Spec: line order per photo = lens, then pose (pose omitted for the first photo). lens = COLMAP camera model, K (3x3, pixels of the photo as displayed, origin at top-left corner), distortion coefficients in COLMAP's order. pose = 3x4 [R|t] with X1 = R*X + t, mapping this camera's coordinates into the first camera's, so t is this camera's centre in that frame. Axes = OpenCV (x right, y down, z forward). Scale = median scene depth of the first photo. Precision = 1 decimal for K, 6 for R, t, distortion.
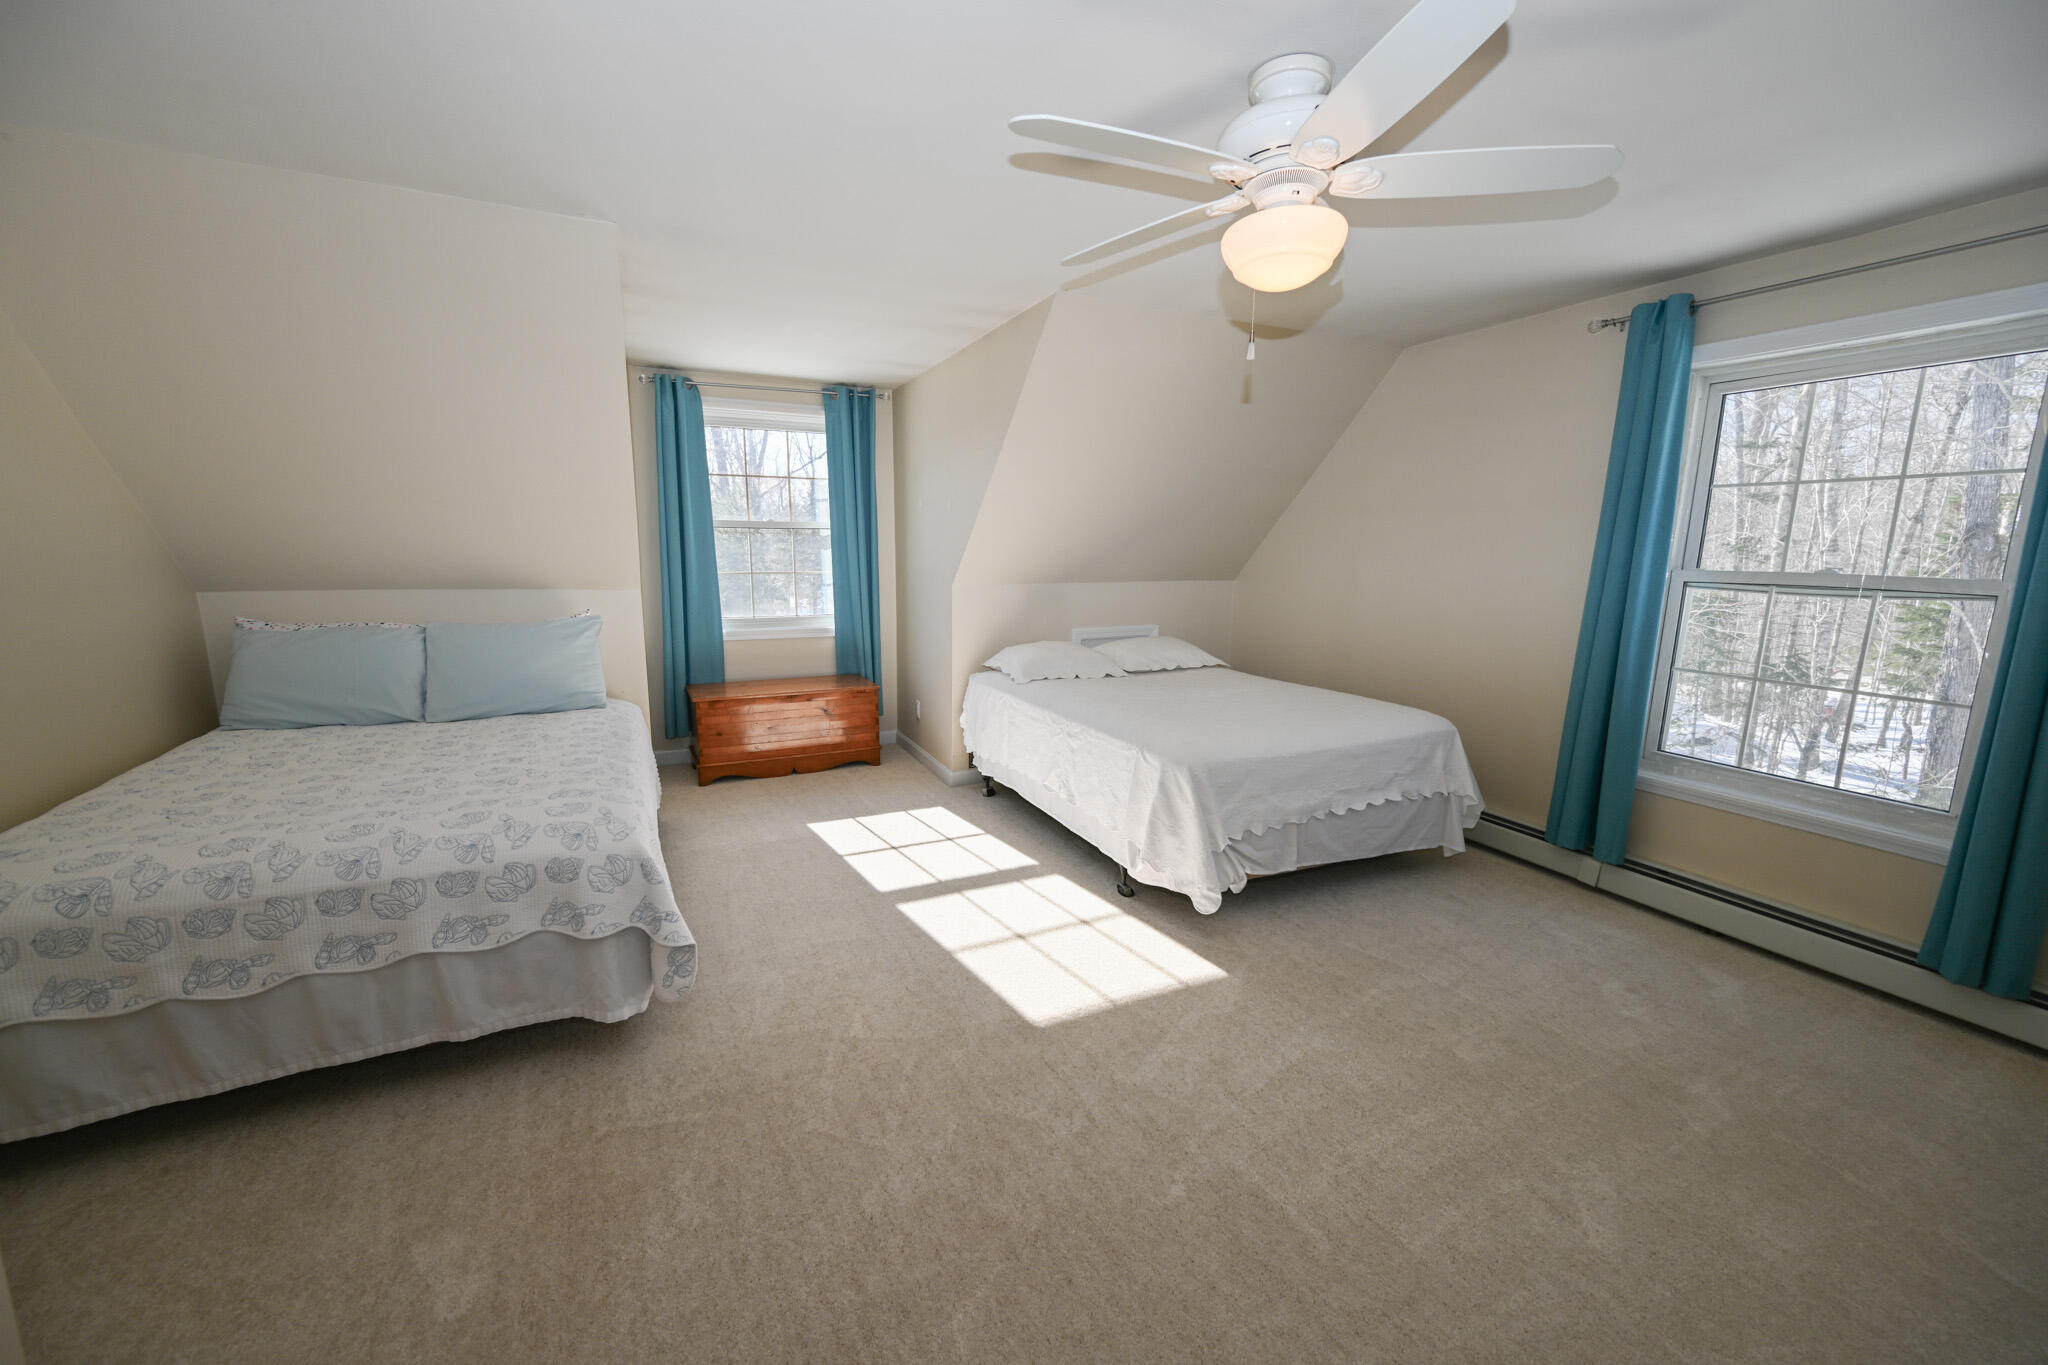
lens RADIAL K [[801.6, 0, 1020.7], [0, 801.6, 686.3], [0, 0, 1]] dist [0.000554, 0.000450]
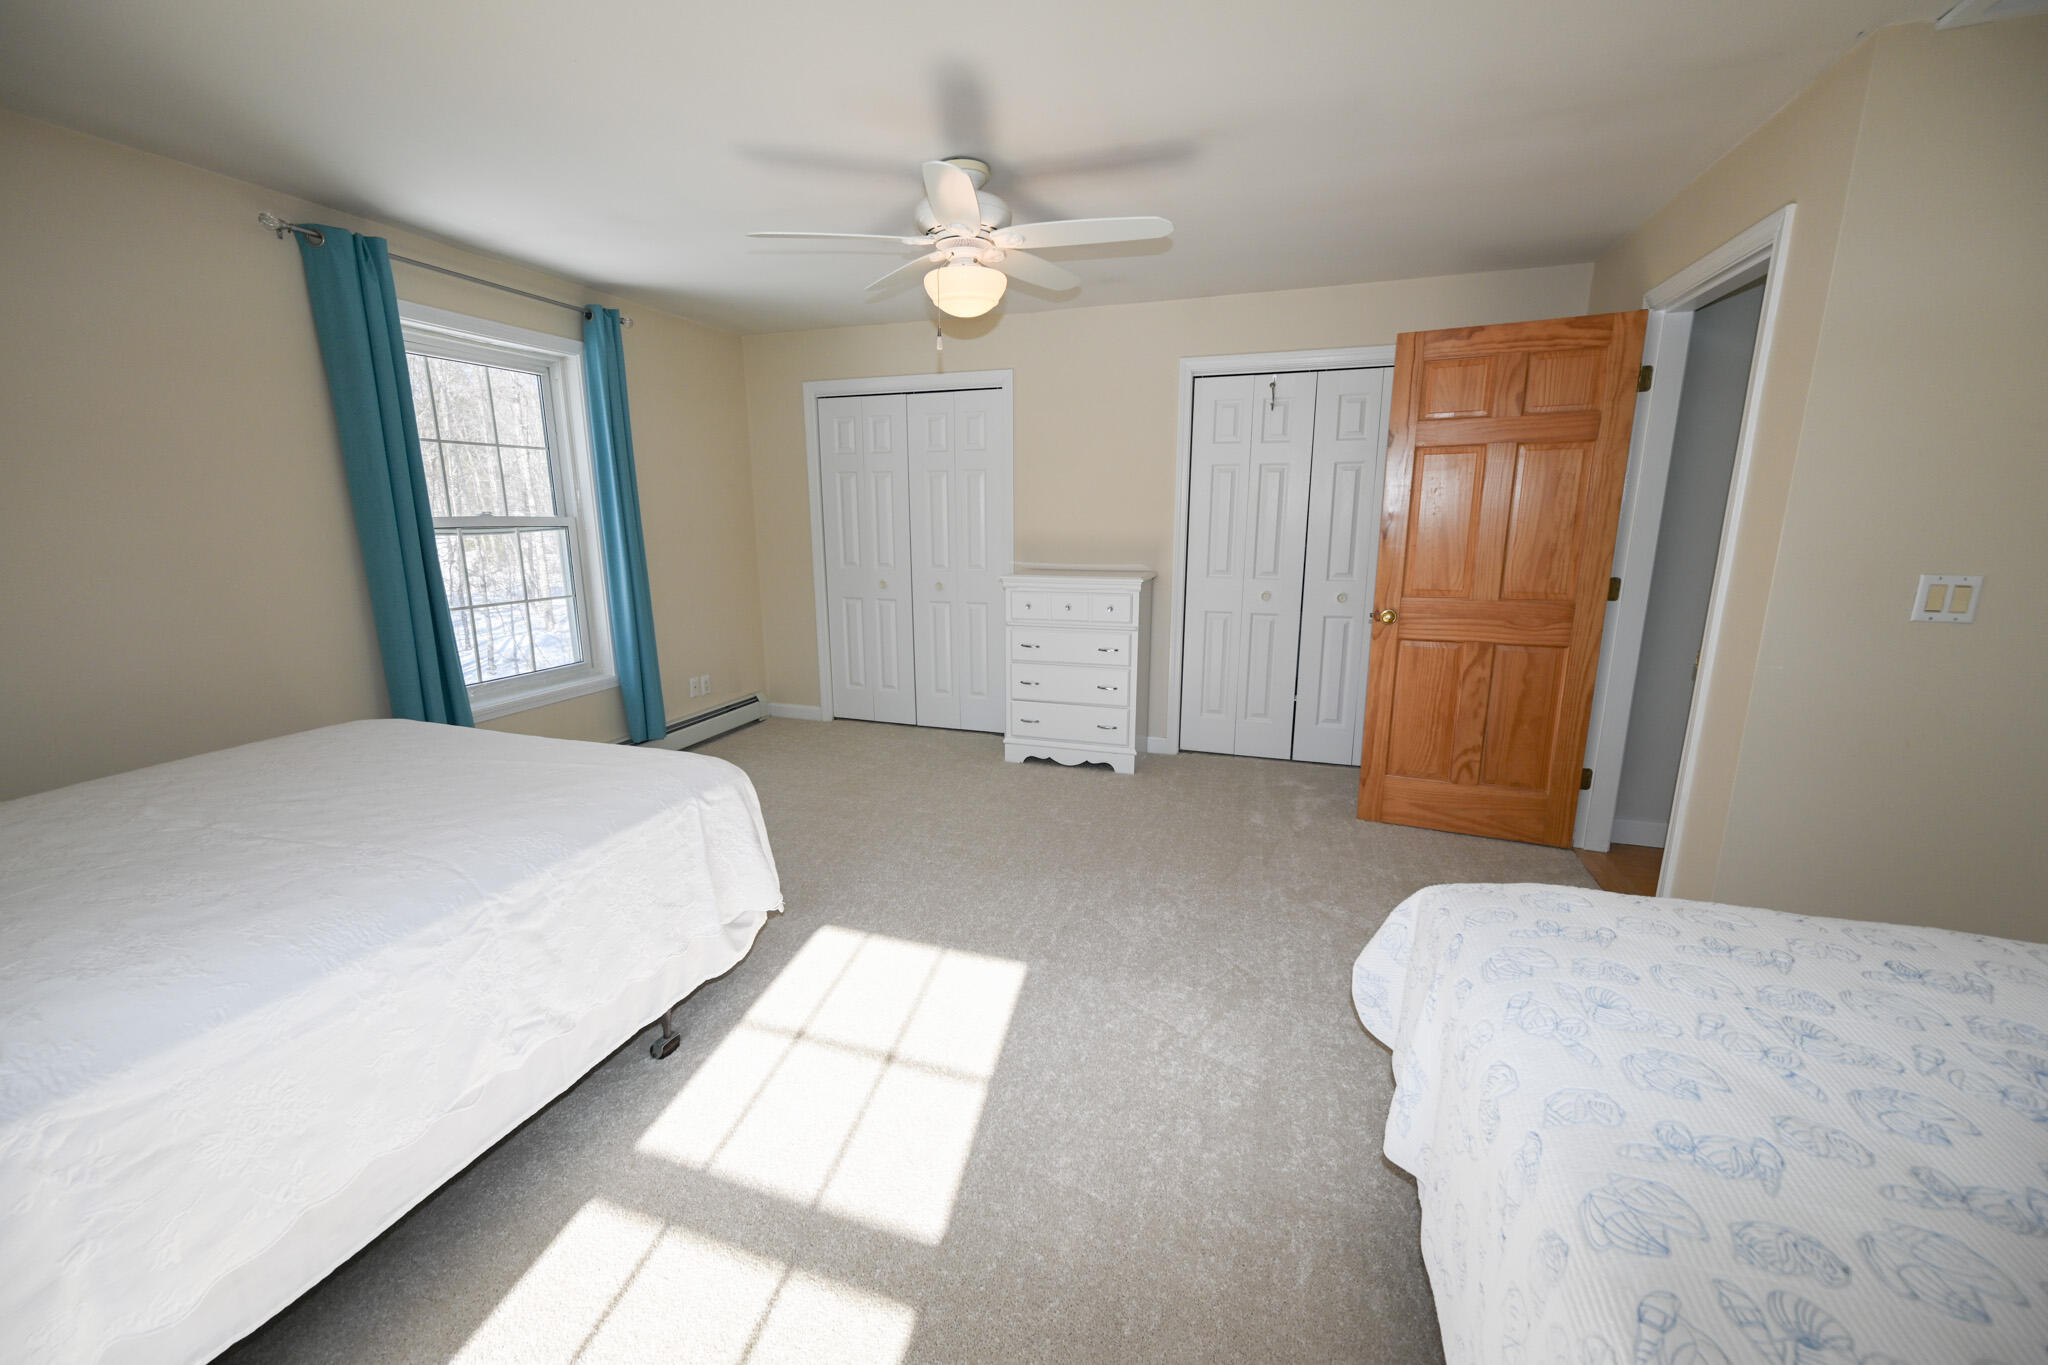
lens RADIAL K [[801.6, 0, 1021.1], [0, 801.6, 678.6], [0, 0, 1]] dist [0.000554, 0.000450]
pose [[-0.716689, -0.150400, 0.680982, -0.474666], [0.122437, 0.934166, 0.335175, -0.199279], [-0.686561, 0.323594, -0.651093, 1.191024]]
